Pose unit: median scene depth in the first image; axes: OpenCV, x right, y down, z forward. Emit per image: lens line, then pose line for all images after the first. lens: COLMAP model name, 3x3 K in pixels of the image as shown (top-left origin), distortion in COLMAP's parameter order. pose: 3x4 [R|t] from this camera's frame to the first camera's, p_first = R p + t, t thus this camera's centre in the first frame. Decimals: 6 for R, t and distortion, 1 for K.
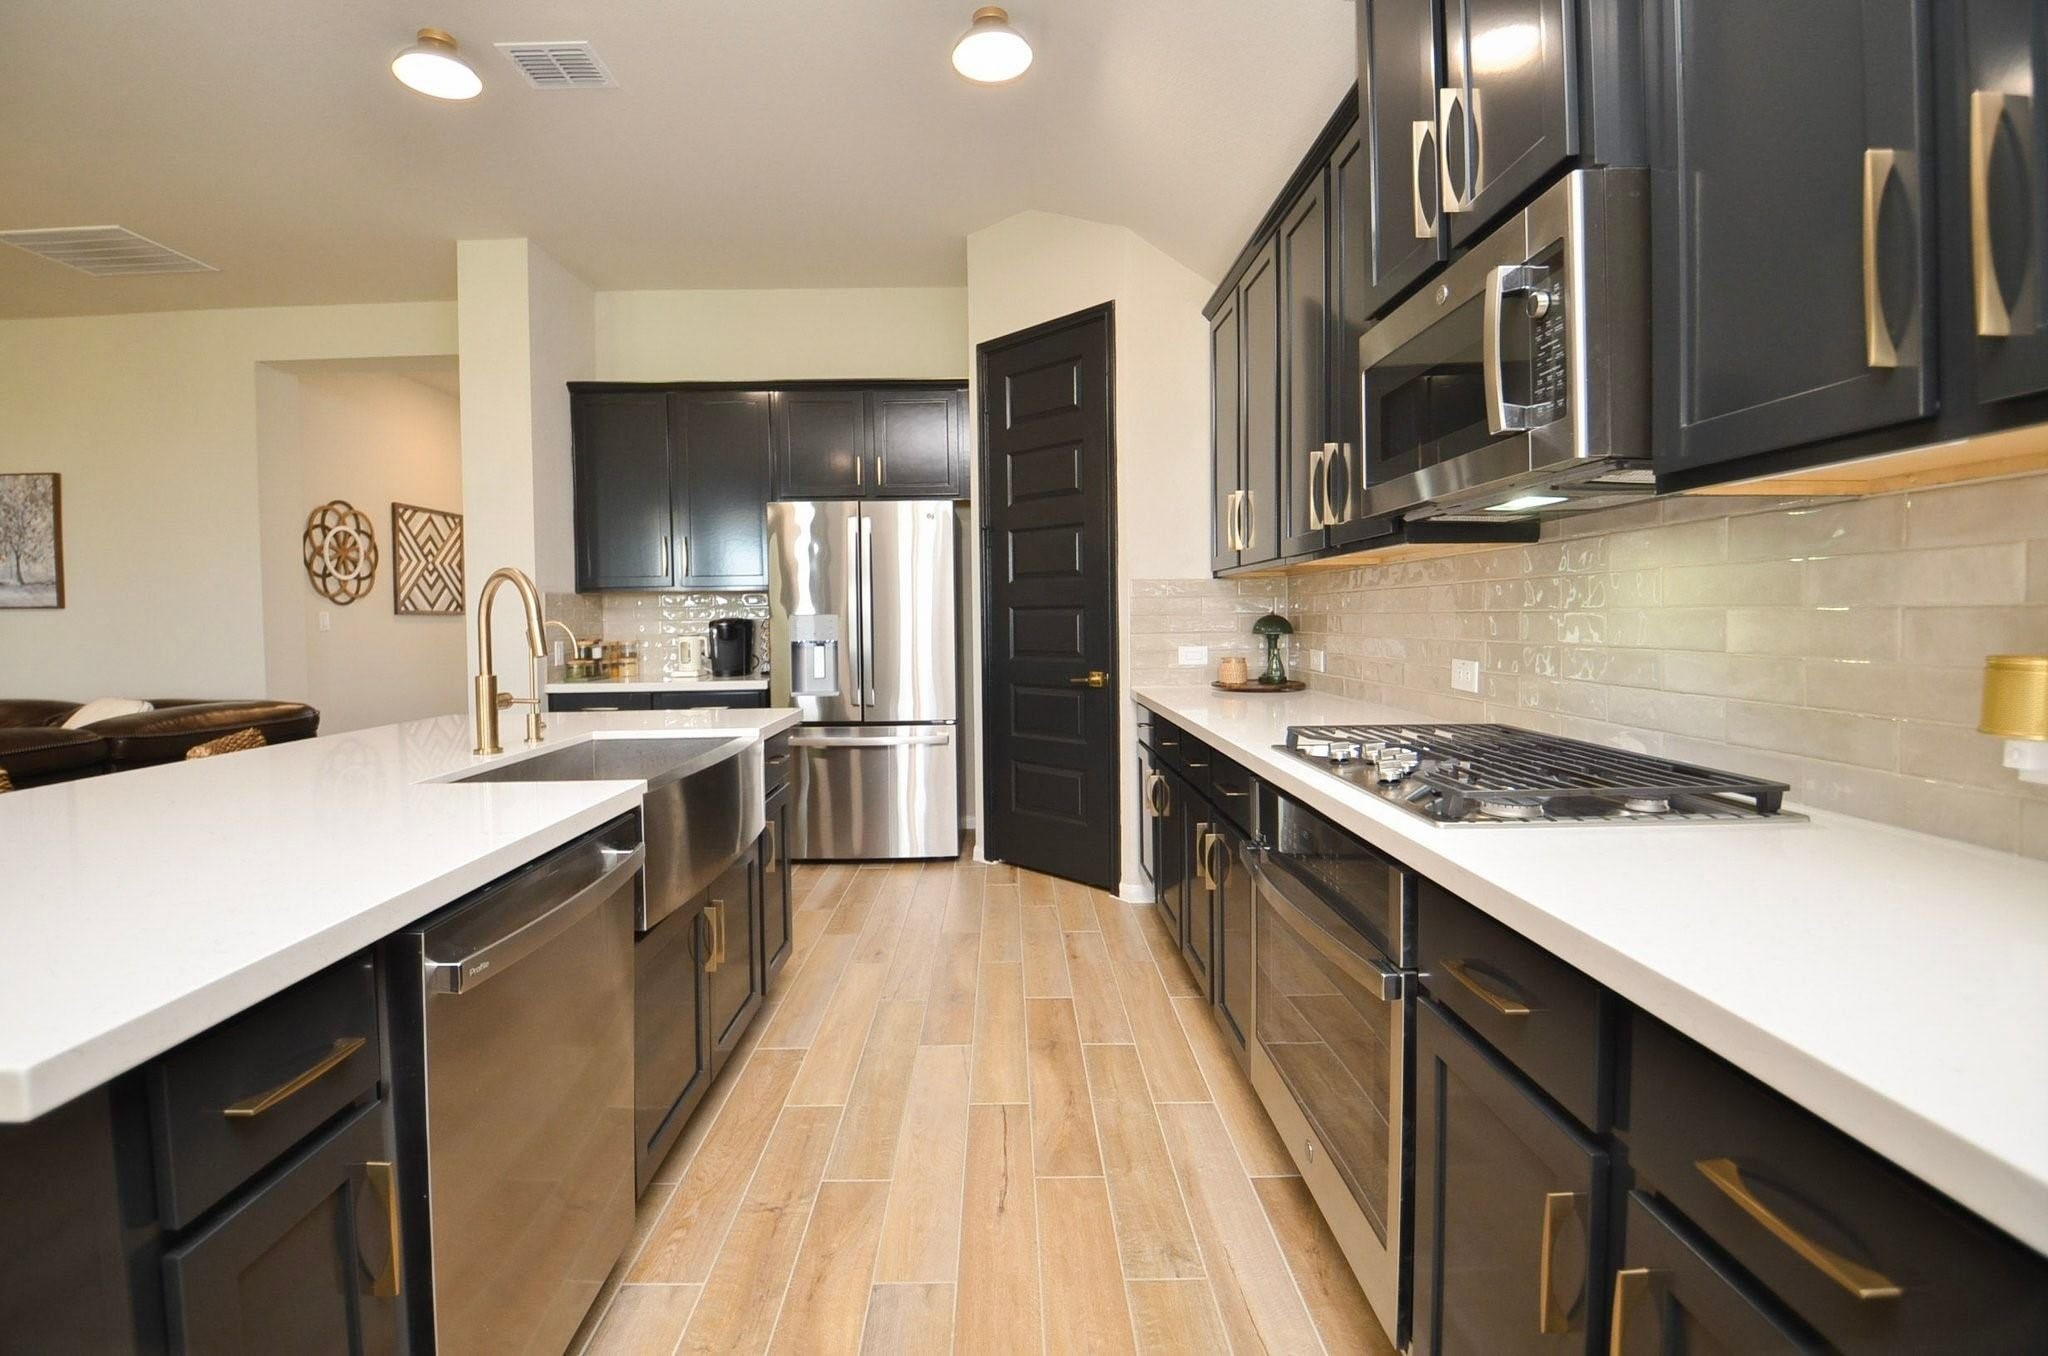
lens RADIAL K [[893.5, 0, 1019.9], [0, 893.5, 656.2], [0, 0, 1]] dist [0.010581, -0.023818]
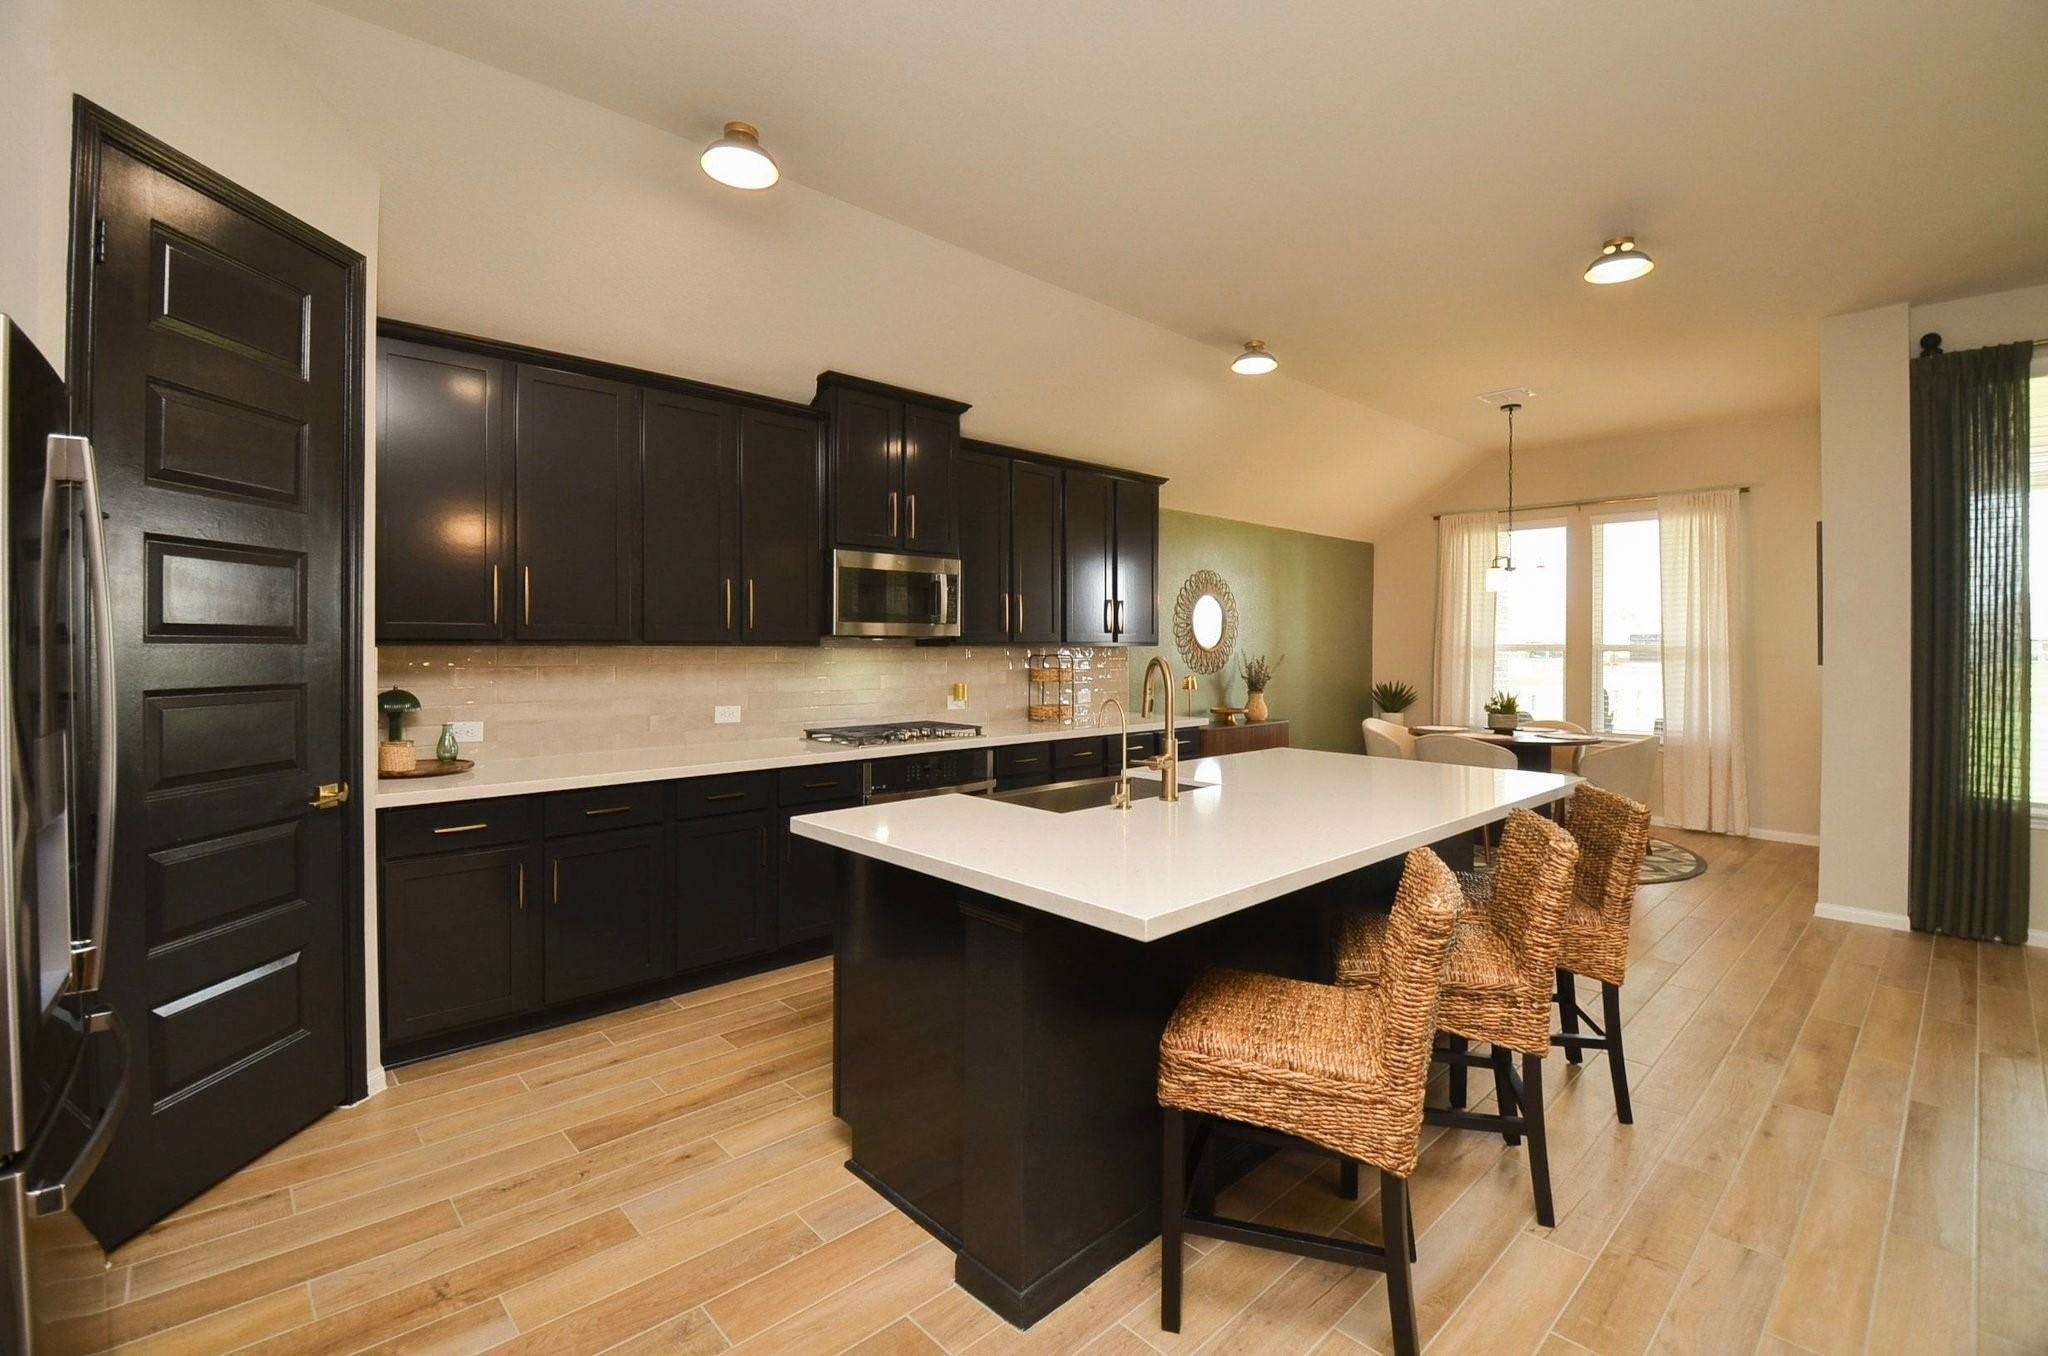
lens RADIAL K [[893.5, 0, 1019.9], [0, 893.5, 656.2], [0, 0, 1]] dist [0.010581, -0.023818]
pose [[-0.669445, 0.001012, 0.742861, -0.748504], [0.036131, 0.998860, 0.031200, -0.079604], [-0.741982, 0.047727, -0.668719, 1.074168]]
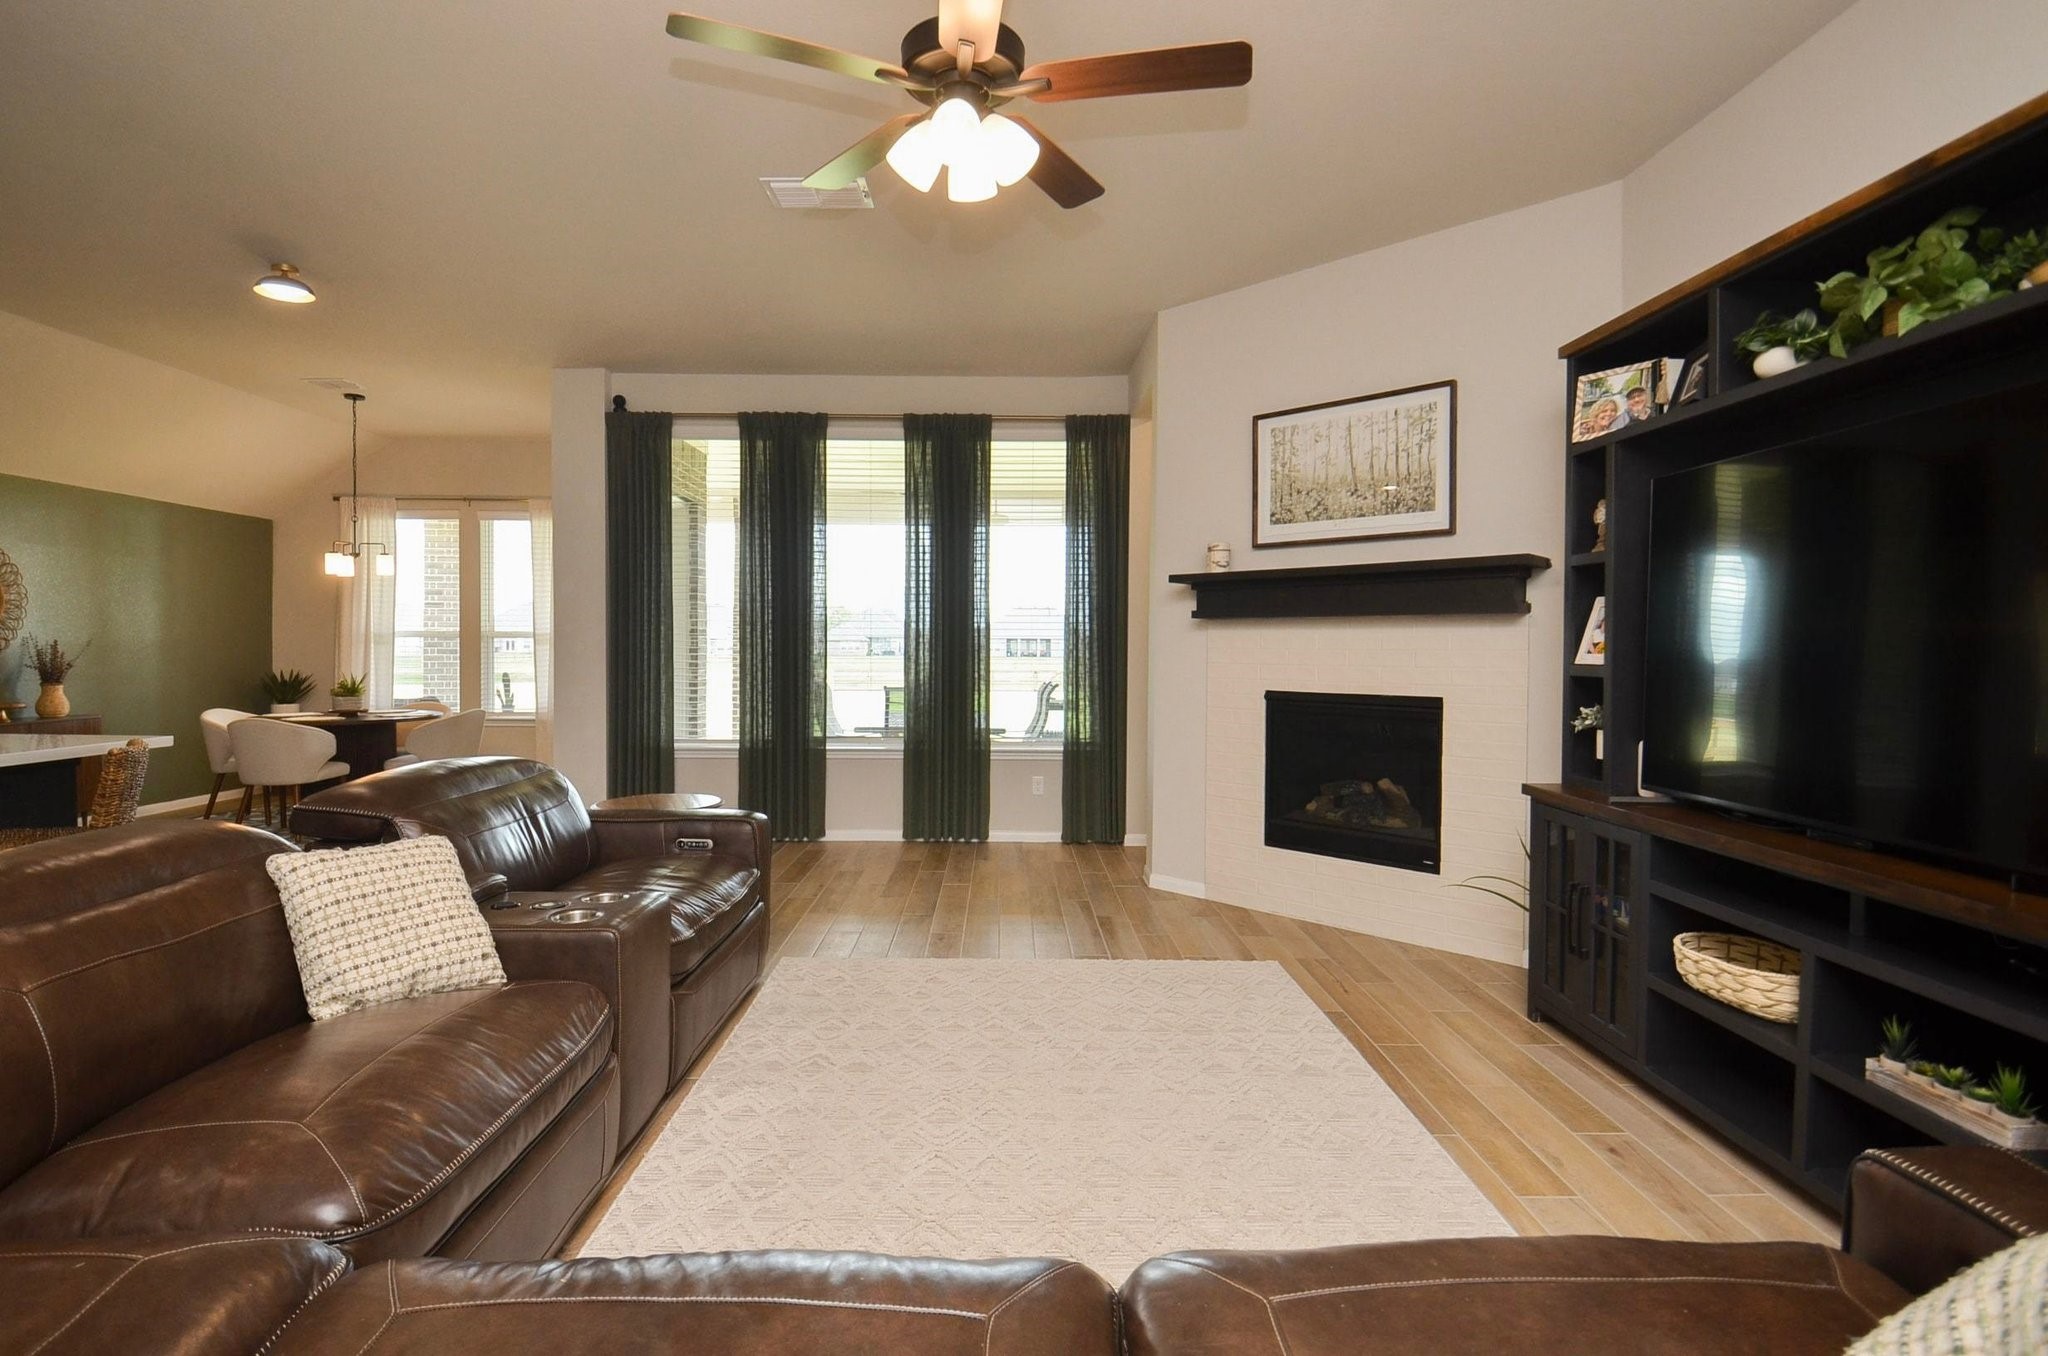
lens RADIAL K [[985.9, 0, 998.3], [0, 985.9, 658.6], [0, 0, 1]] dist [0.034842, -0.045186]
pose [[-0.999901, 0.011894, 0.007495, -1.371716], [0.012300, 0.998317, 0.056678, -0.049623], [-0.006809, 0.056765, -0.998364, 1.179497]]
